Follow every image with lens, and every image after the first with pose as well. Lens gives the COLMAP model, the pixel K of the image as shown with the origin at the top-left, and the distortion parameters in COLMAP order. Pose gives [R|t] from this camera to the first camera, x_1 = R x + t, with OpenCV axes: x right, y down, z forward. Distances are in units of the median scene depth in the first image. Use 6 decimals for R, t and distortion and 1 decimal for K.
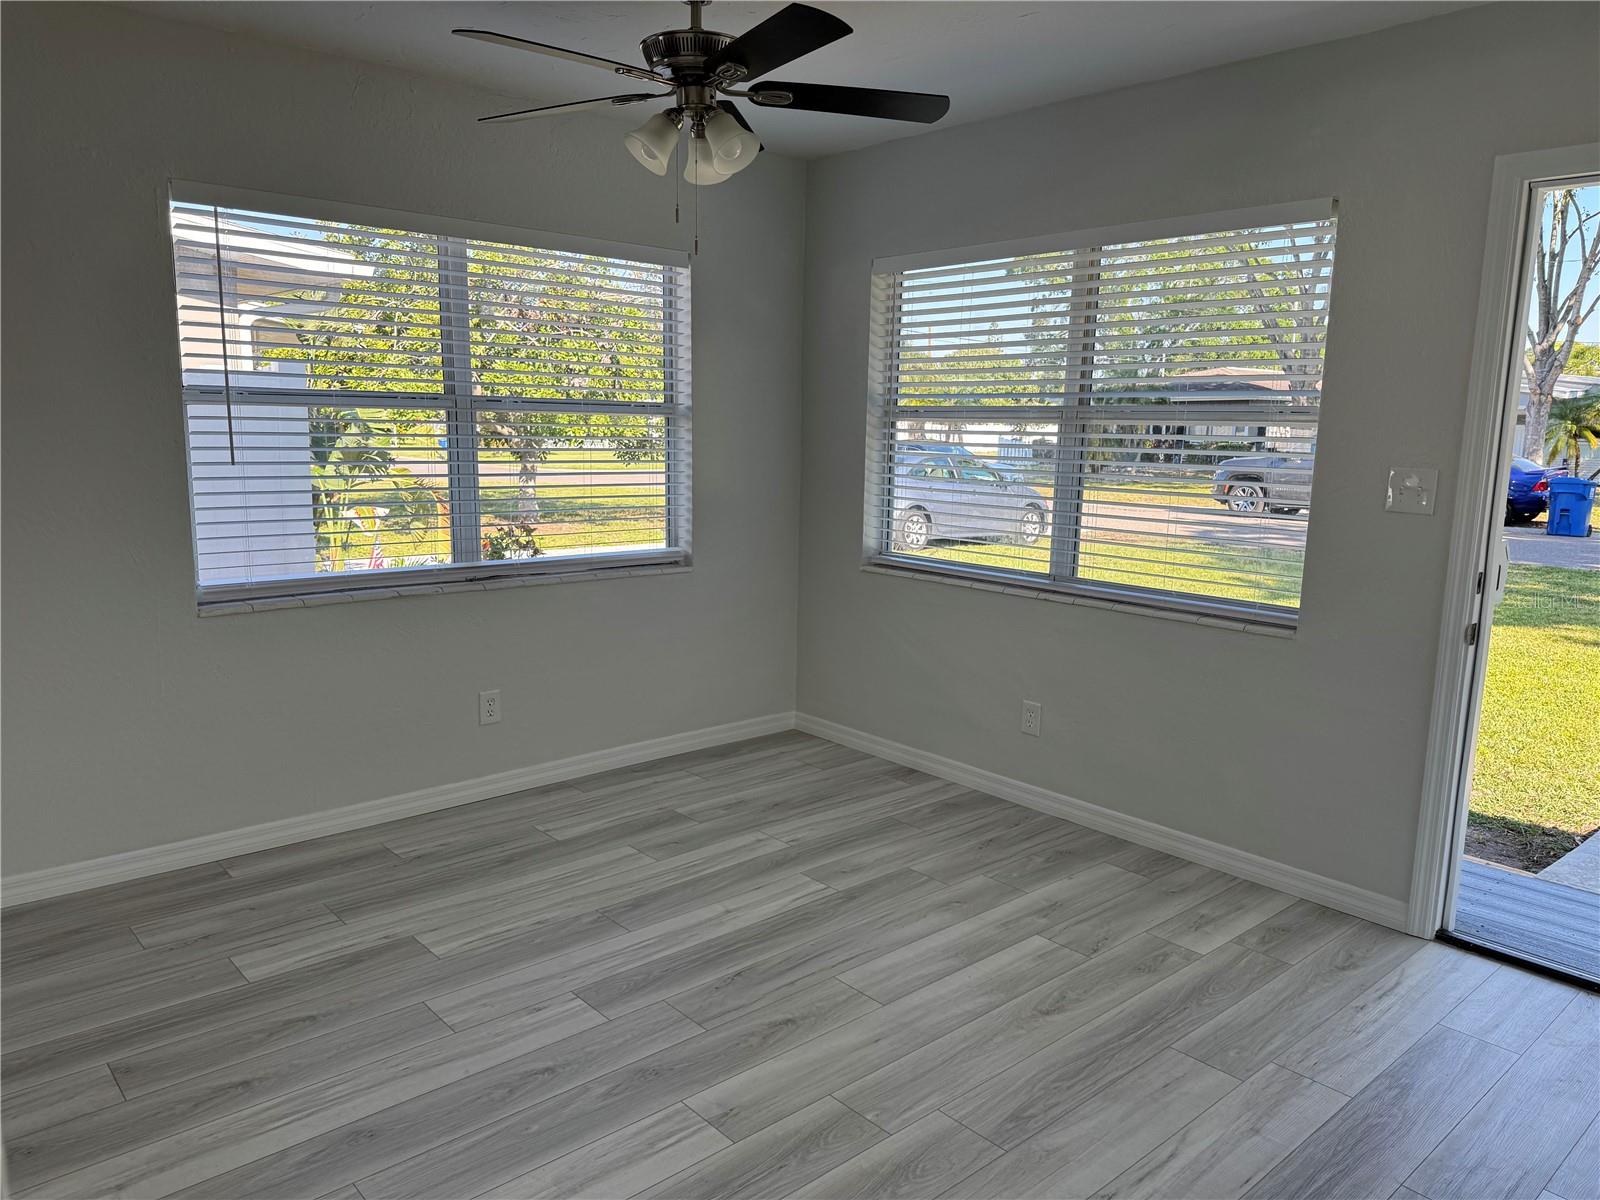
lens RADIAL K [[1112.3, 0, 800.0], [0, 1112.3, 600.0], [0, 0, 1]] dist [0.072731, -0.110612]
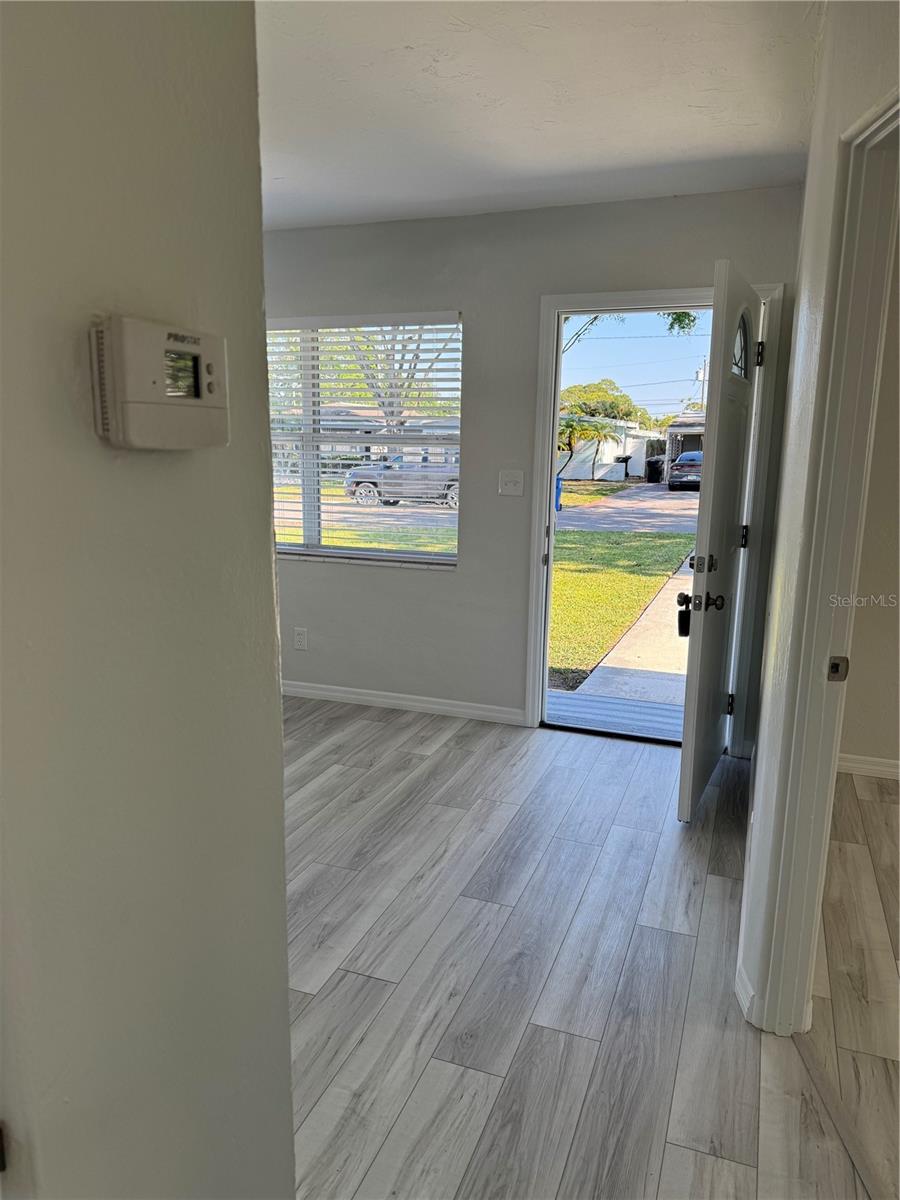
lens RADIAL K [[834.2, 0, 445.6], [0, 834.2, 605.8], [0, 0, 1]] dist [0.072731, -0.110612]
pose [[0.883399, -0.094169, 0.459063, -0.180296], [0.077733, 0.995477, 0.054620, 0.018349], [-0.462130, -0.012567, 0.886723, -0.140024]]
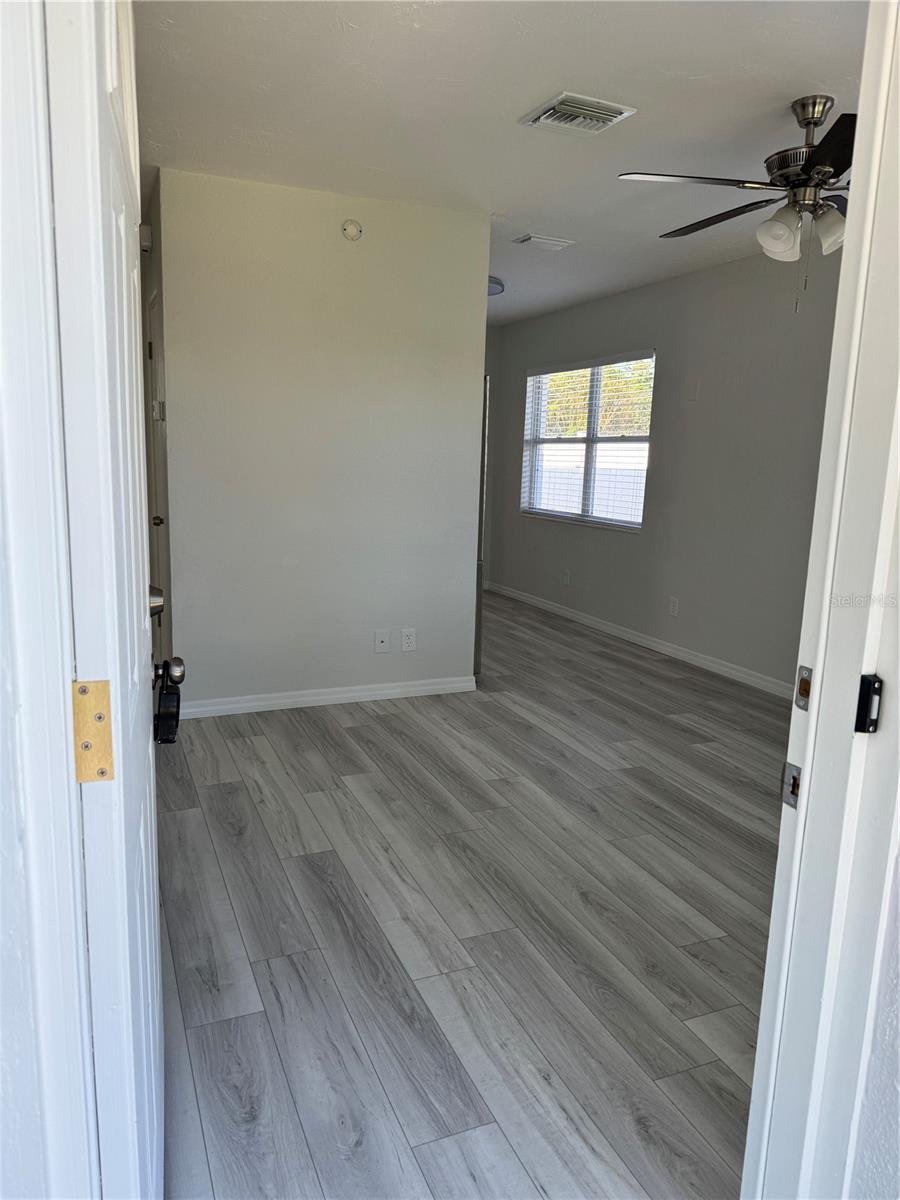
lens RADIAL K [[834.2, 0, 445.6], [0, 834.2, 605.8], [0, 0, 1]] dist [0.072731, -0.110612]
pose [[-0.315586, 0.142837, -0.938085, 0.960918], [-0.193091, 0.958254, 0.210867, -0.092706], [0.929043, 0.247683, -0.274831, 0.908106]]
